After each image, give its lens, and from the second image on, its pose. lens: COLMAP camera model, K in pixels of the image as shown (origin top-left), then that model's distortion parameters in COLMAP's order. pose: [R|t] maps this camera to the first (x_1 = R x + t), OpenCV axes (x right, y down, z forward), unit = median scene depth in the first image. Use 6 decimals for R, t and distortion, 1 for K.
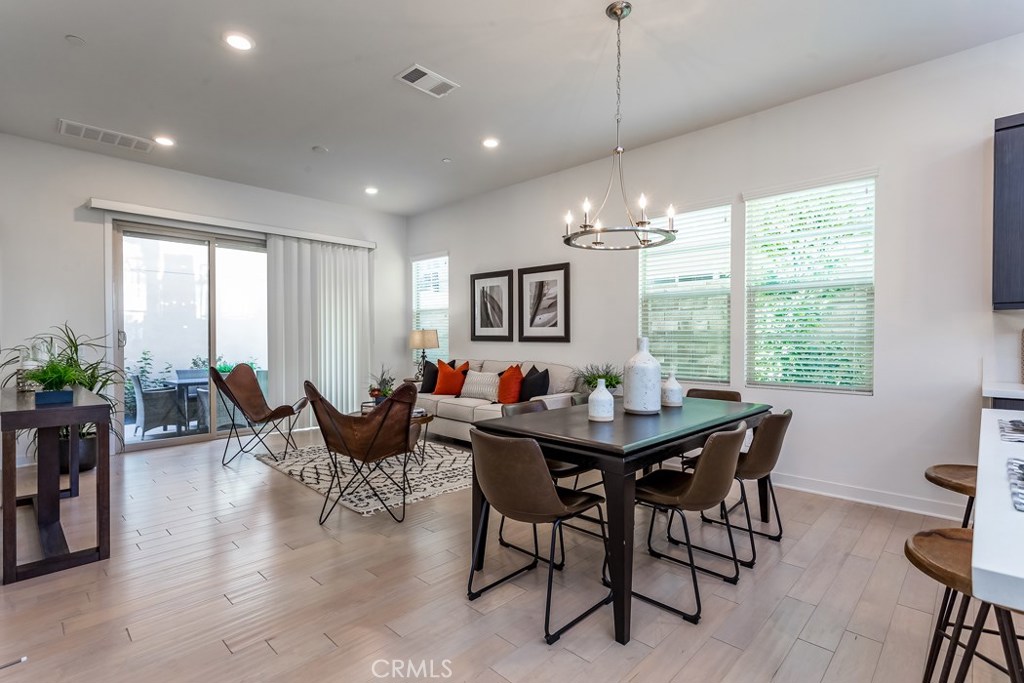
lens RADIAL K [[487.2, 0, 507.7], [0, 487.2, 355.8], [0, 0, 1]] dist [-0.000624, 0.000618]
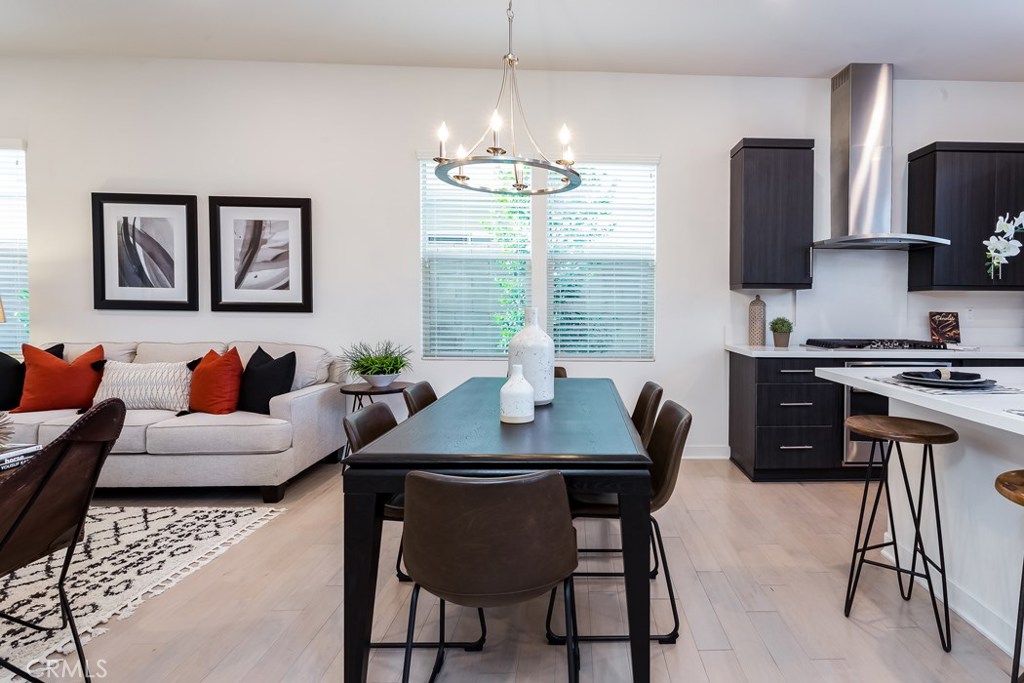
lens RADIAL K [[532.0, 0, 596.3], [0, 532.0, 327.0], [0, 0, 1]] dist [-0.001279, 0.000398]
pose [[0.689541, -0.018343, 0.724015, -0.145587], [0.016922, 0.999814, 0.009214, -0.006918], [-0.724049, 0.005899, 0.689723, 0.175200]]
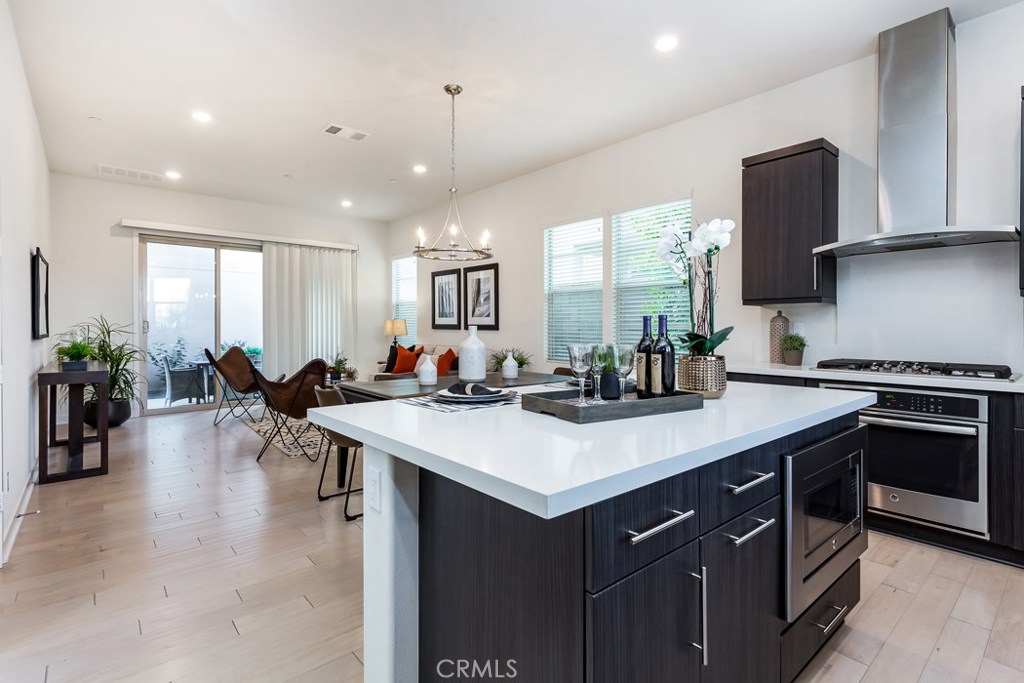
lens RADIAL K [[491.8, 0, 512.0], [0, 491.8, 341.5], [0, 0, 1]] dist [0.000510, -0.000359]
pose [[0.995863, 0.004233, -0.090770, 0.267884], [-0.004815, 0.999969, -0.006195, 0.007182], [0.090741, 0.006607, 0.995853, -0.188082]]
